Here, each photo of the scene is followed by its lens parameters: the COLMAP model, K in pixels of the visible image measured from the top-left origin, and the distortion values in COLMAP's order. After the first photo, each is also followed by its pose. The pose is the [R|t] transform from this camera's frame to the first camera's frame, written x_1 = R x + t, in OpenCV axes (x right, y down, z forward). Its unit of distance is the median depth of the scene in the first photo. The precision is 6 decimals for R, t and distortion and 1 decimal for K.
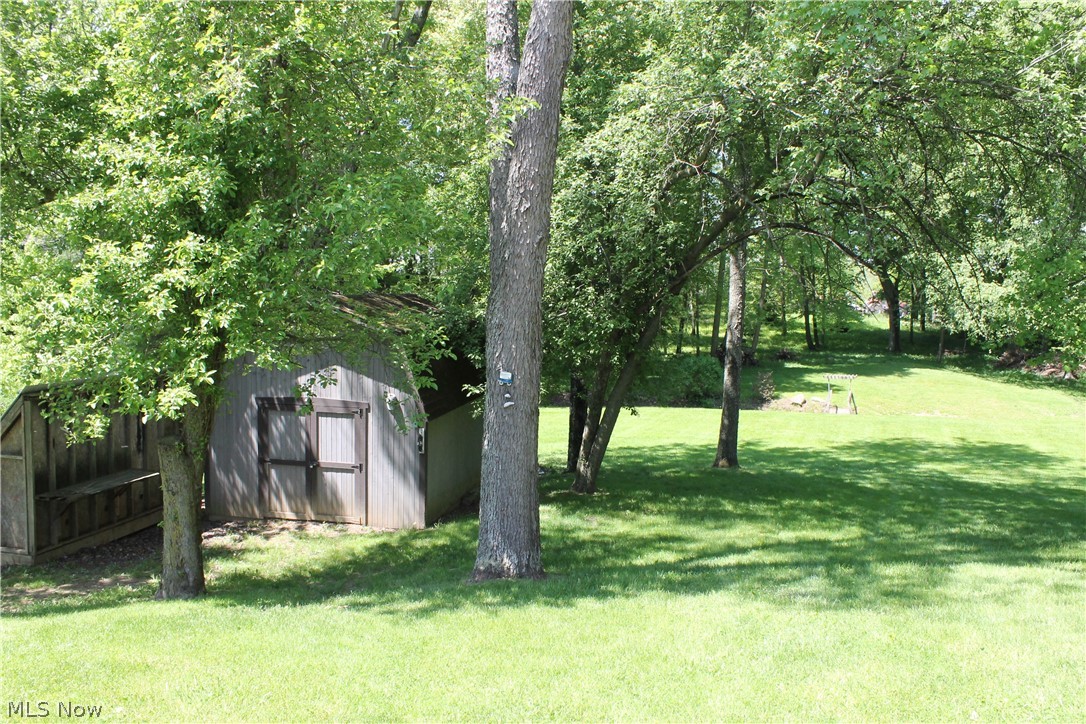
lens RADIAL K [[921.2, 0, 542.9], [0, 921.2, 359.4], [0, 0, 1]] dist [-0.165187, 0.150909]
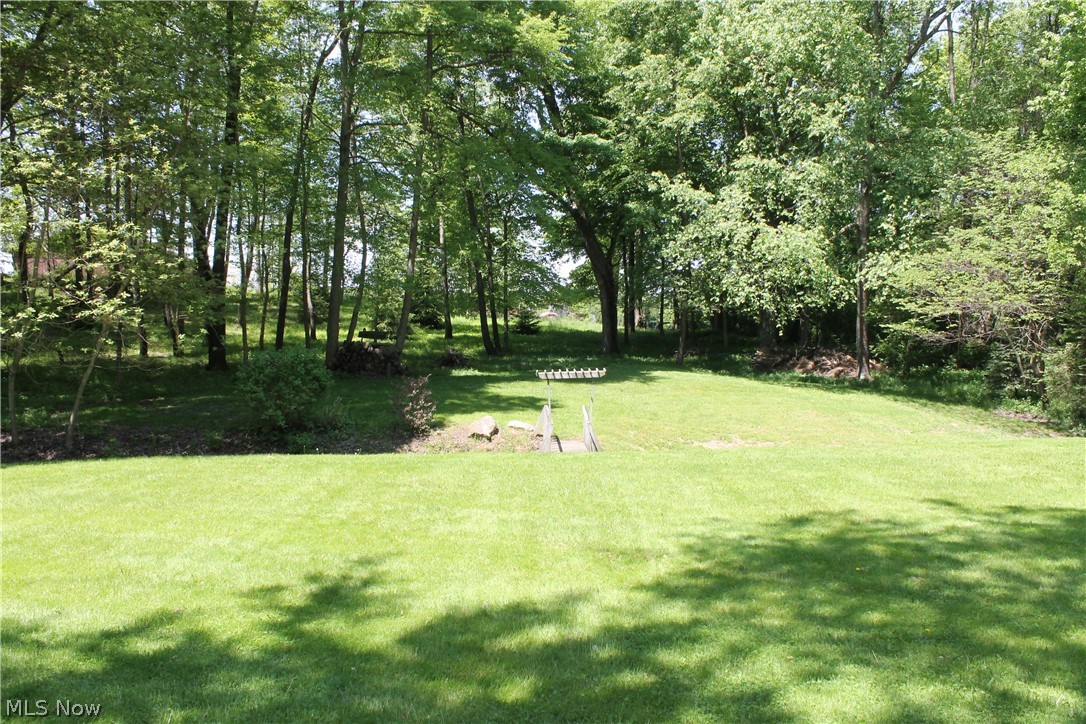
lens RADIAL K [[921.2, 0, 545.5], [0, 921.2, 361.7], [0, 0, 1]] dist [-0.165187, 0.150909]
pose [[0.933440, -0.021690, 0.358076, 0.113193], [0.036298, 0.998758, -0.034122, 0.022934], [-0.356891, 0.044849, 0.933069, 0.438182]]
